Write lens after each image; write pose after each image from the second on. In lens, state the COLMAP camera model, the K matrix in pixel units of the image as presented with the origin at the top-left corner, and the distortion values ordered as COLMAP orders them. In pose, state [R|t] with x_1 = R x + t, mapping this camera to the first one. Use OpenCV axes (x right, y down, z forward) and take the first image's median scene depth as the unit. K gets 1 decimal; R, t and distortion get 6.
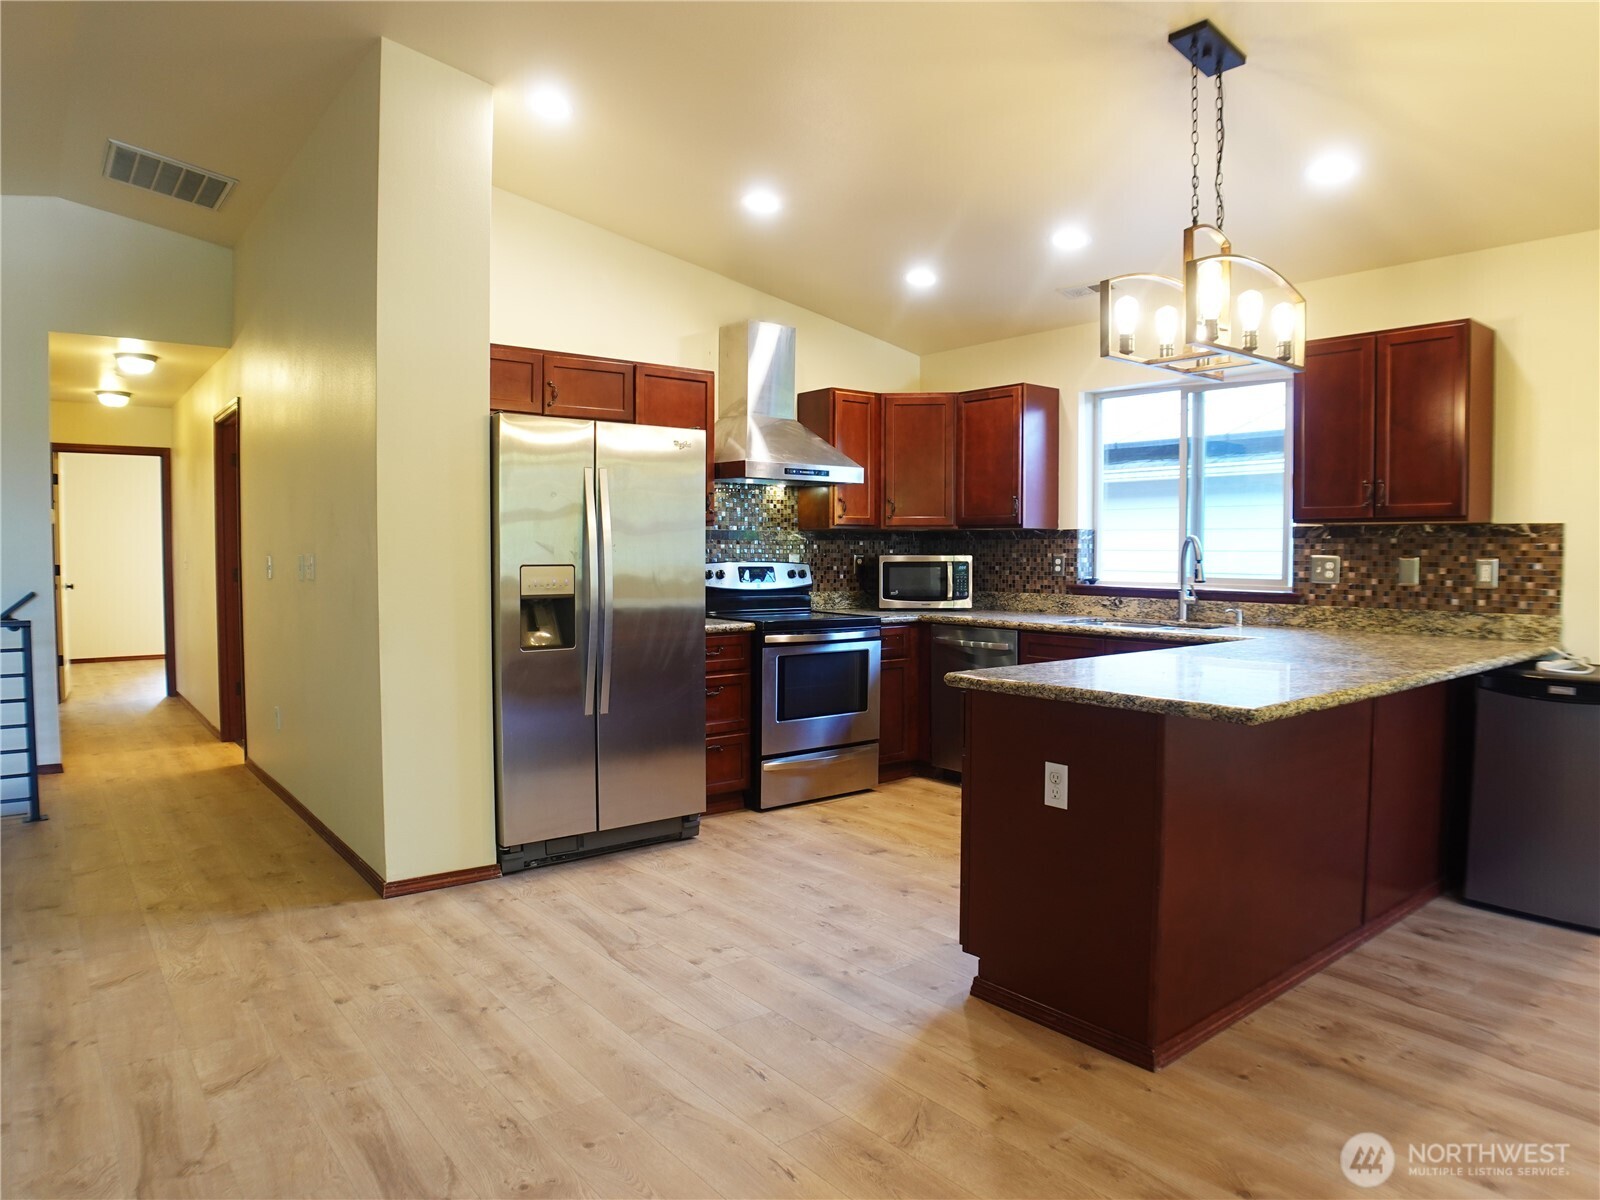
lens RADIAL K [[1031.6, 0, 800.0], [0, 1031.6, 600.0], [0, 0, 1]] dist [-0.096559, 0.020714]
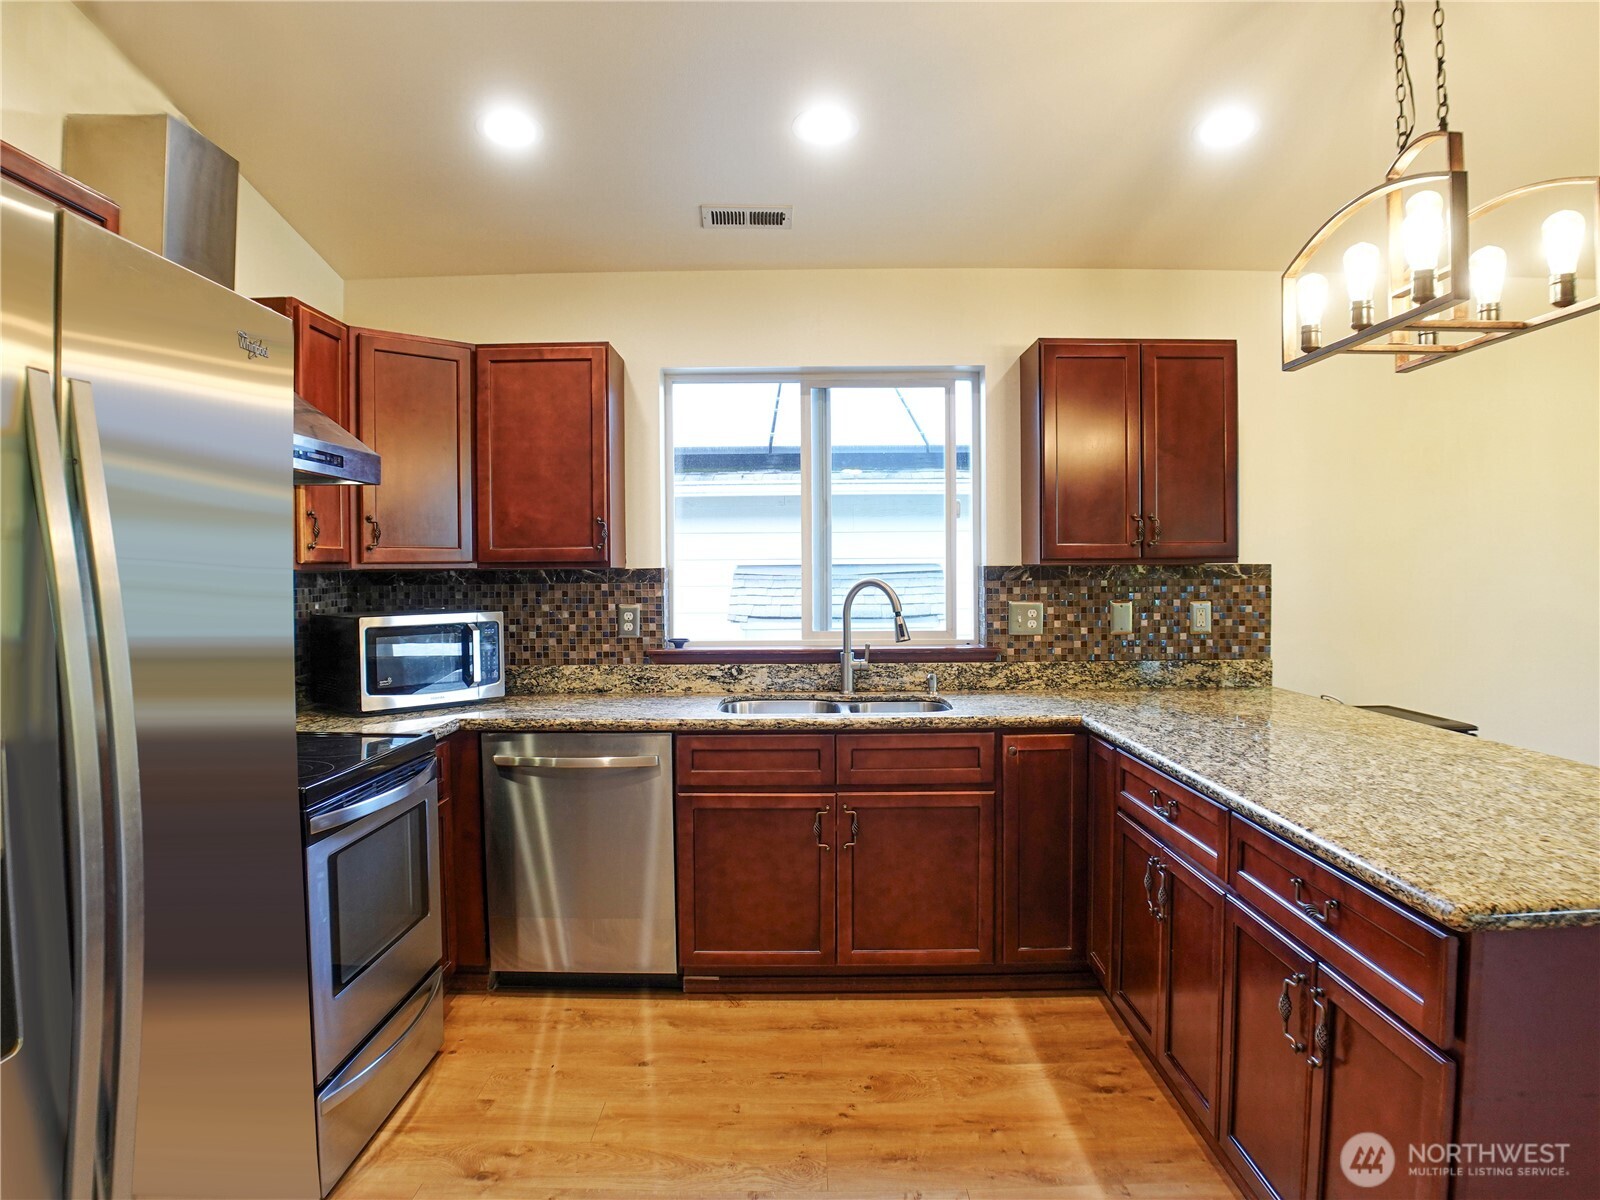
lens RADIAL K [[1031.6, 0, 800.0], [0, 1031.6, 600.0], [0, 0, 1]] dist [-0.096559, 0.020714]
pose [[0.627341, -0.027564, 0.778257, -0.269478], [0.045658, 0.998956, -0.001424, -0.055823], [-0.777405, 0.036427, 0.627945, 0.648404]]
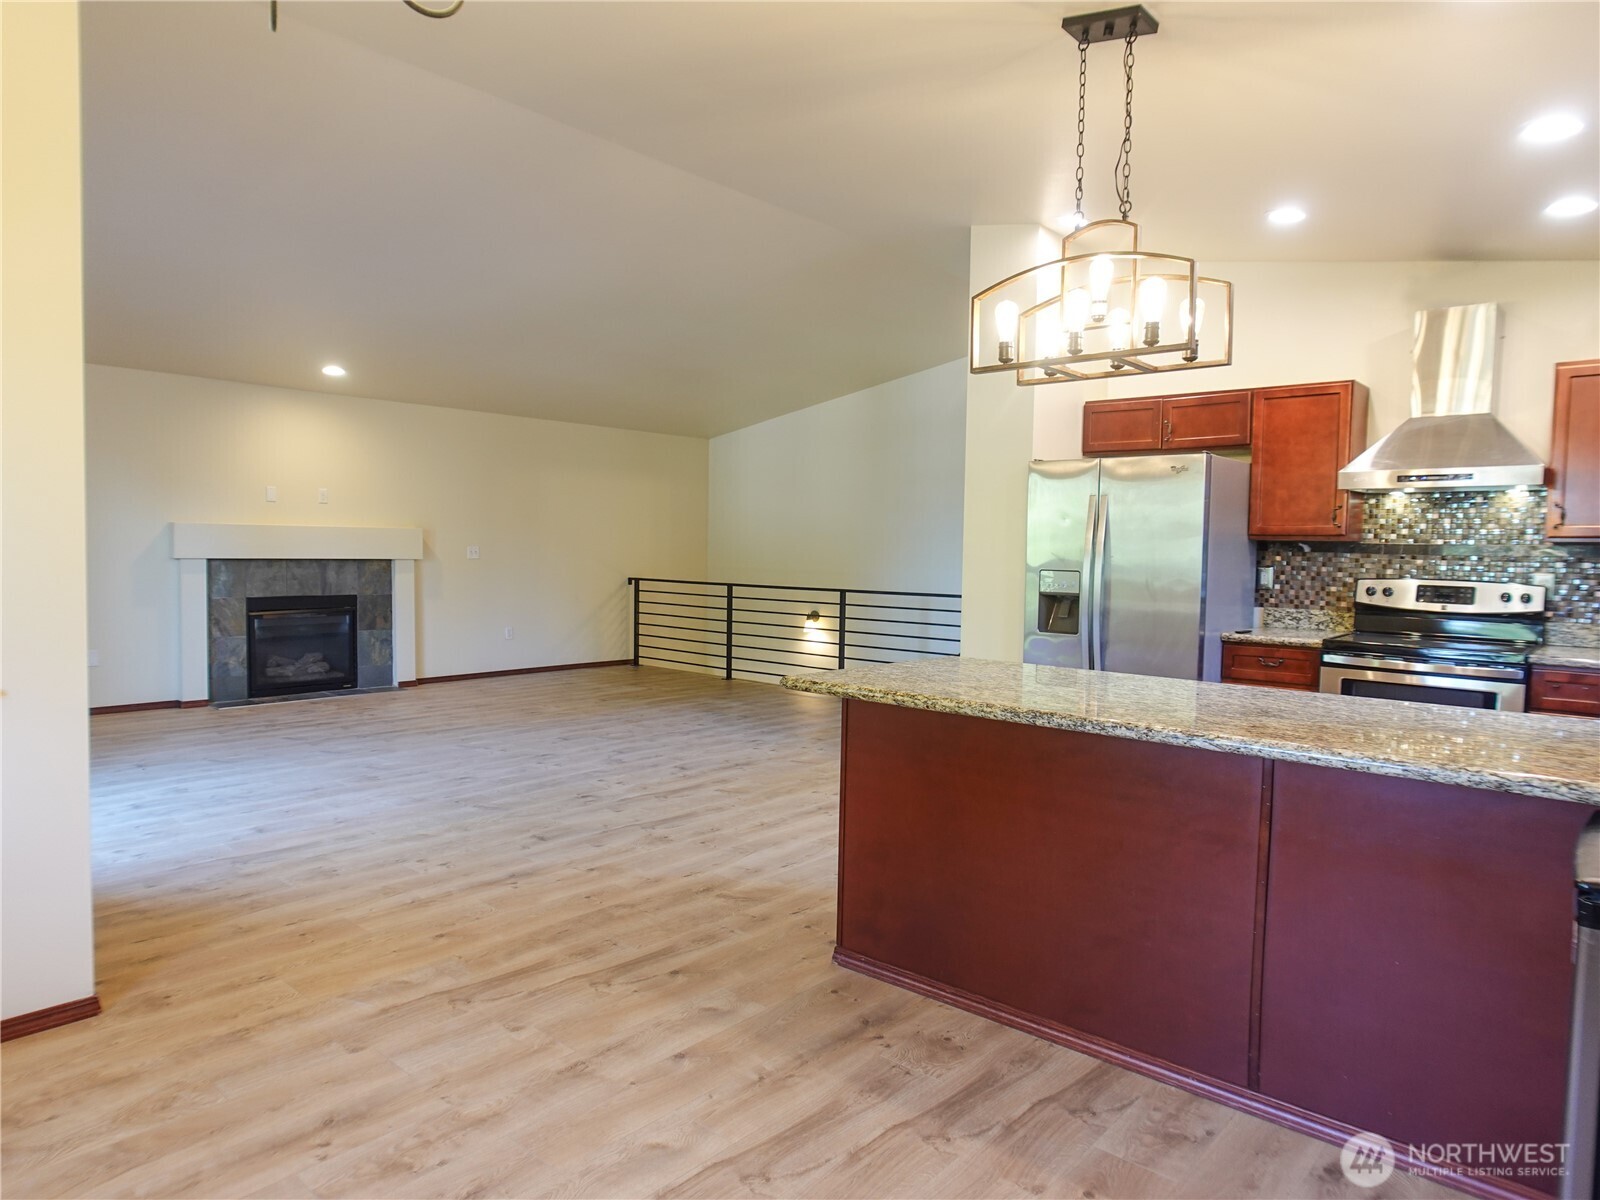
lens RADIAL K [[1009.3, 0, 789.3], [0, 1009.3, 599.5], [0, 0, 1]] dist [-0.022279, 0.027110]
pose [[0.163735, 0.053659, -0.985044, 0.923805], [-0.065543, 0.996905, 0.043410, -0.027883], [0.984325, 0.057455, 0.166745, 0.404121]]
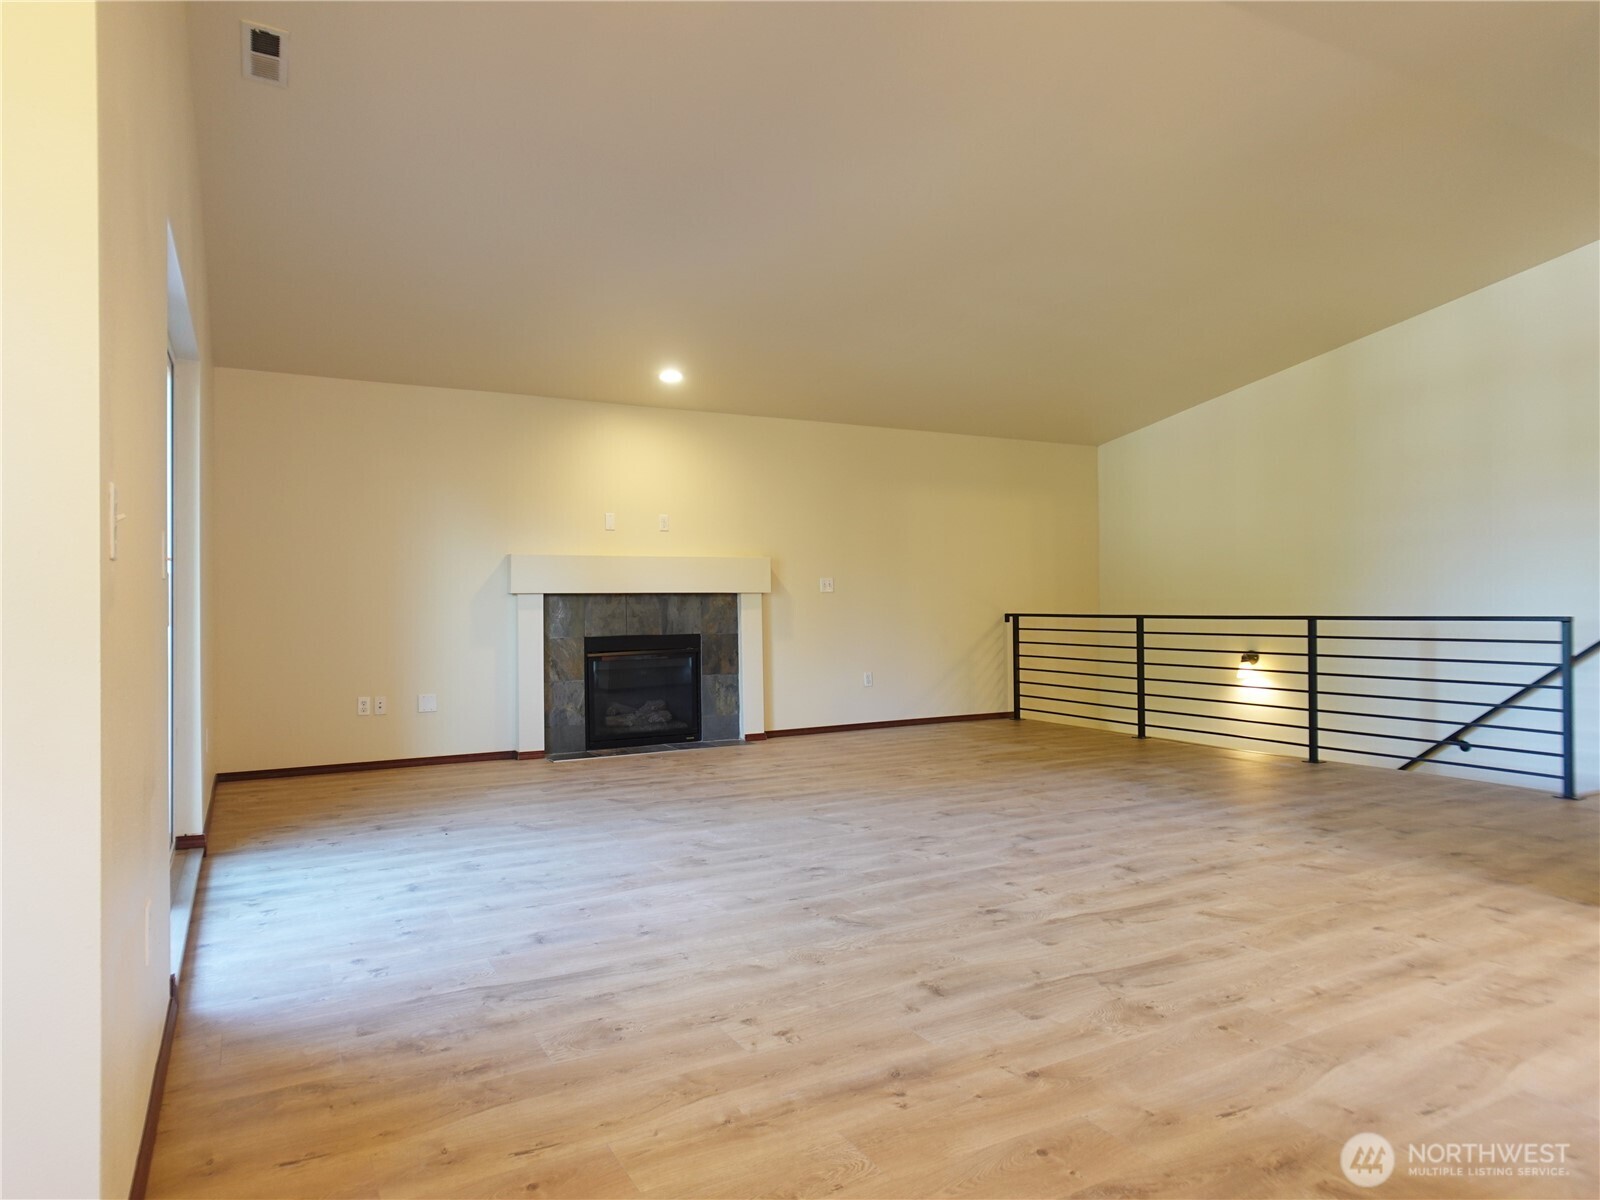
lens RADIAL K [[1009.3, 0, 789.3], [0, 1009.3, 599.5], [0, 0, 1]] dist [-0.022279, 0.027110]
pose [[-0.176134, -0.003002, -0.984362, 0.510166], [-0.037502, 0.999290, 0.003663, 0.034534], [0.983652, 0.037560, -0.176121, 0.350840]]
